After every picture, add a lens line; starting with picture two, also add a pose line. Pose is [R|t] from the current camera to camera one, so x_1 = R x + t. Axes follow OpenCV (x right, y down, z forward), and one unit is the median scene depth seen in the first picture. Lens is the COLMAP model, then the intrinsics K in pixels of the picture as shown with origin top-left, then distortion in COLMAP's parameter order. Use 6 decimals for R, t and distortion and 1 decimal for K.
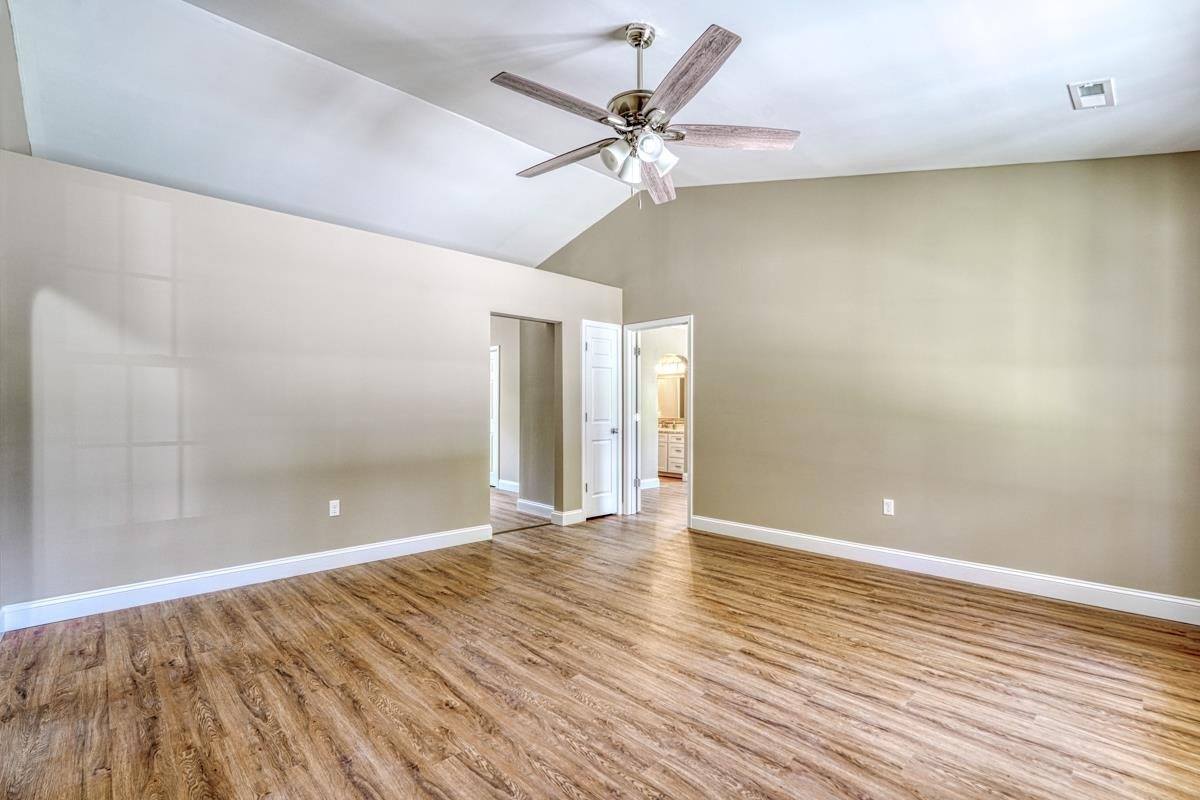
lens RADIAL K [[532.9, 0, 599.4], [0, 532.9, 405.0], [0, 0, 1]] dist [-0.017543, 0.010367]
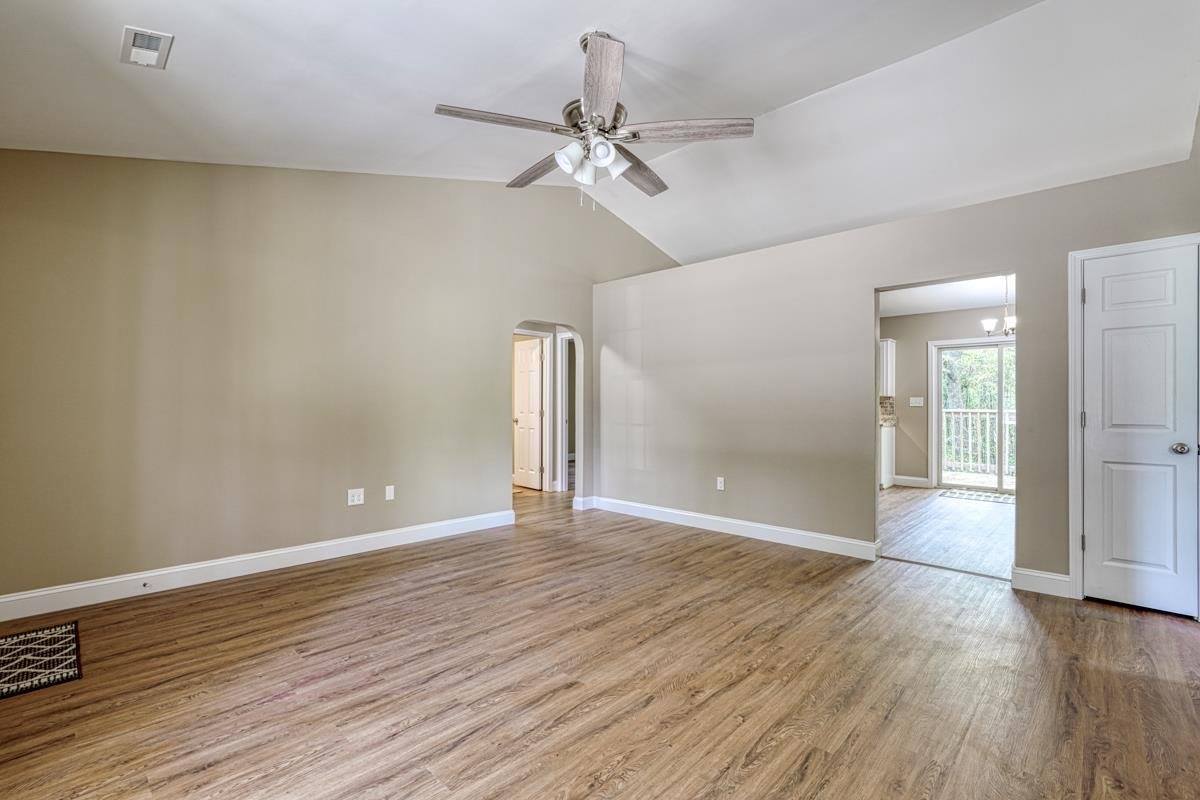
lens RADIAL K [[532.9, 0, 598.7], [0, 532.9, 400.2], [0, 0, 1]] dist [-0.017543, 0.010367]
pose [[0.050004, -0.008442, -0.998713, 1.000182], [0.006362, 0.999947, -0.008134, 0.006787], [0.998729, -0.005947, 0.050055, 0.871553]]
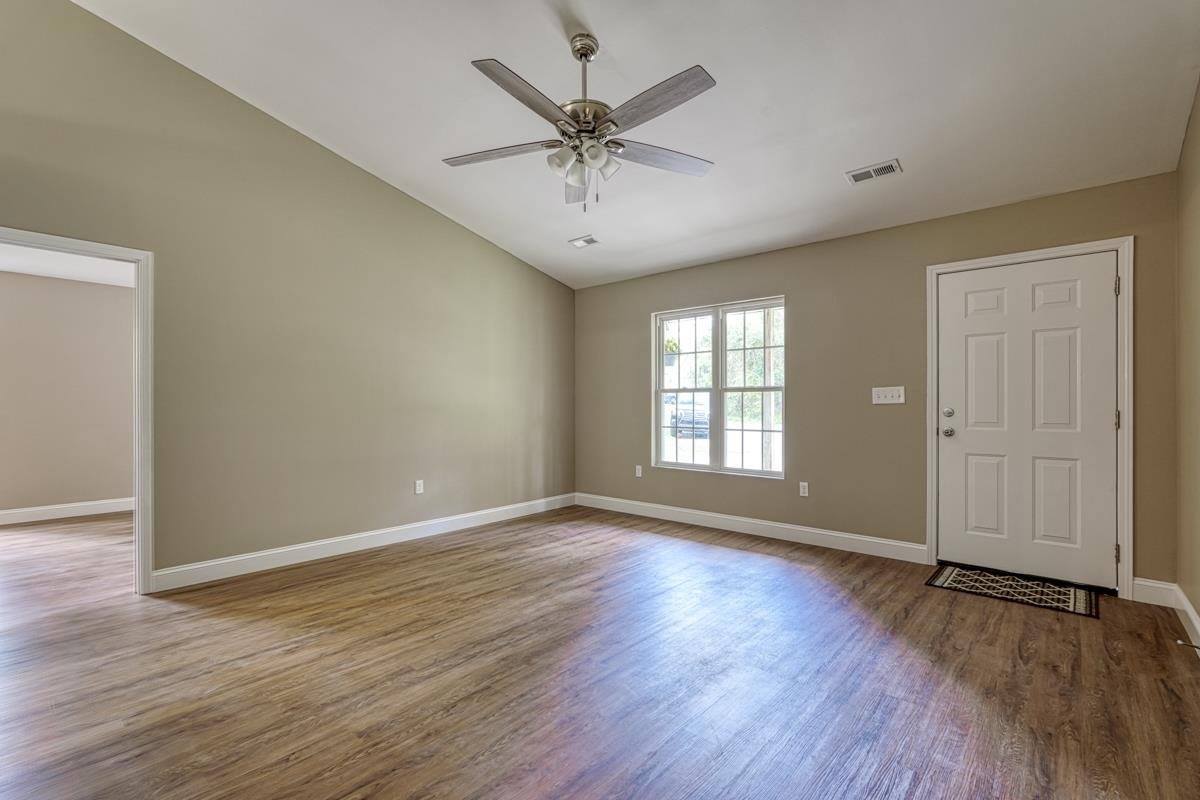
lens RADIAL K [[532.9, 0, 598.2], [0, 532.9, 394.7], [0, 0, 1]] dist [-0.017543, 0.010367]
pose [[-0.084443, 0.018259, 0.996261, -0.887313], [-0.008854, 0.999779, -0.019074, 0.013515], [-0.996389, -0.010432, -0.084263, 0.966864]]
